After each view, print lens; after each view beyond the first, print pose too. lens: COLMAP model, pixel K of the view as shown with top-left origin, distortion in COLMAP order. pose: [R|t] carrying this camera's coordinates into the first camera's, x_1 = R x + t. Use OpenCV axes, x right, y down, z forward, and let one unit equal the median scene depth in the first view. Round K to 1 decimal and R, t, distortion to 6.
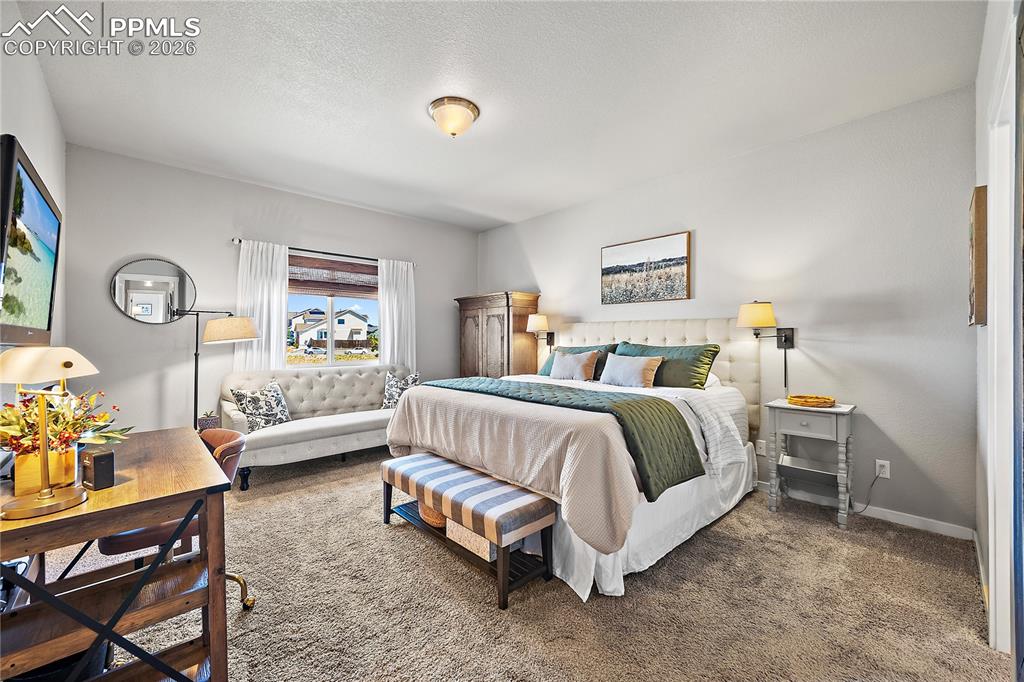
lens RADIAL K [[403.9, 0, 508.6], [0, 403.9, 337.6], [0, 0, 1]] dist [-0.002208, -0.000094]
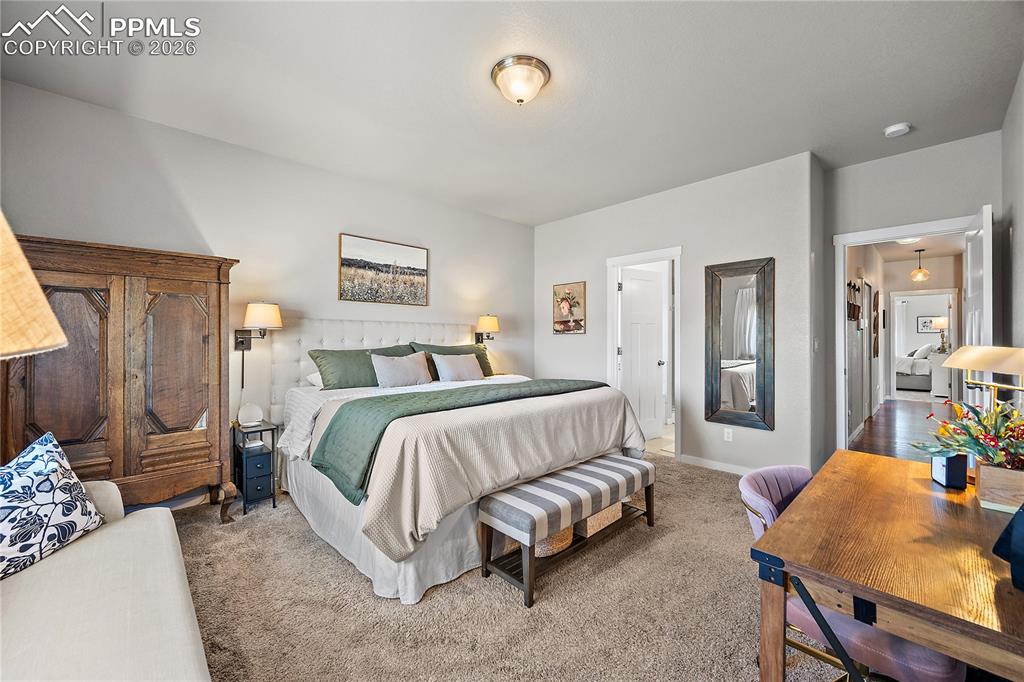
lens RADIAL K [[403.9, 0, 508.6], [0, 403.9, 337.6], [0, 0, 1]] dist [-0.002208, -0.000094]
pose [[-0.000204, 0.004451, 0.999990, -0.721257], [-0.000187, 0.999990, -0.004451, 0.001870], [-1.000000, -0.000188, -0.000204, 0.747112]]
